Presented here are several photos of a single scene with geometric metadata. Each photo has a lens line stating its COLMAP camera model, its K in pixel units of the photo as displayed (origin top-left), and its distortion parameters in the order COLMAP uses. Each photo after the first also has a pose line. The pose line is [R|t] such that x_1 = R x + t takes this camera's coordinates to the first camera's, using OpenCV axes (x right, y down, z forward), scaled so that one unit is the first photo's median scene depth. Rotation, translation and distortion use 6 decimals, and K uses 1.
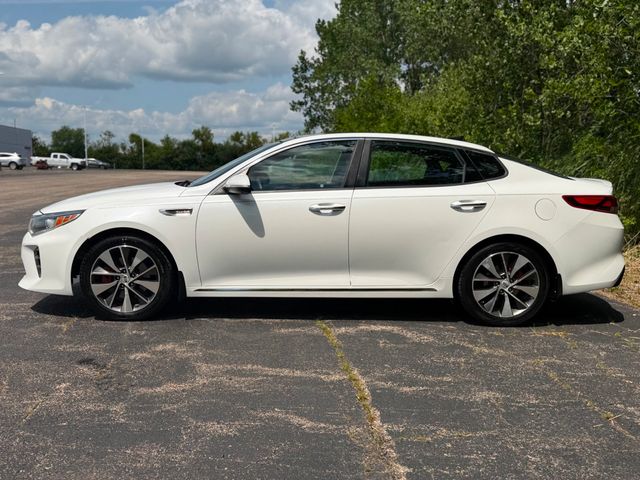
lens RADIAL K [[636.1, 0, 320.0], [0, 636.1, 240.0], [0, 0, 1]] dist [0.193293, -0.411340]
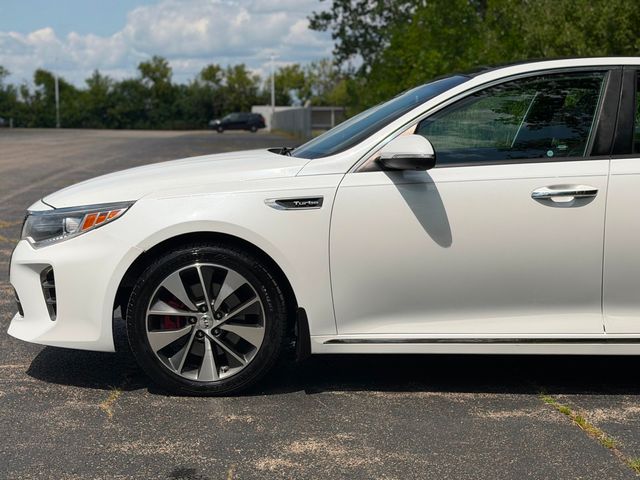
lens RADIAL K [[1050.3, 0, 320.0], [0, 1050.3, 240.0], [0, 0, 1]] dist [0.149718, -0.069505]
pose [[0.999900, -0.007333, -0.012088, -0.183255], [0.007308, 0.999971, -0.002066, -0.008901], [0.012102, 0.001978, 0.999925, 0.072671]]
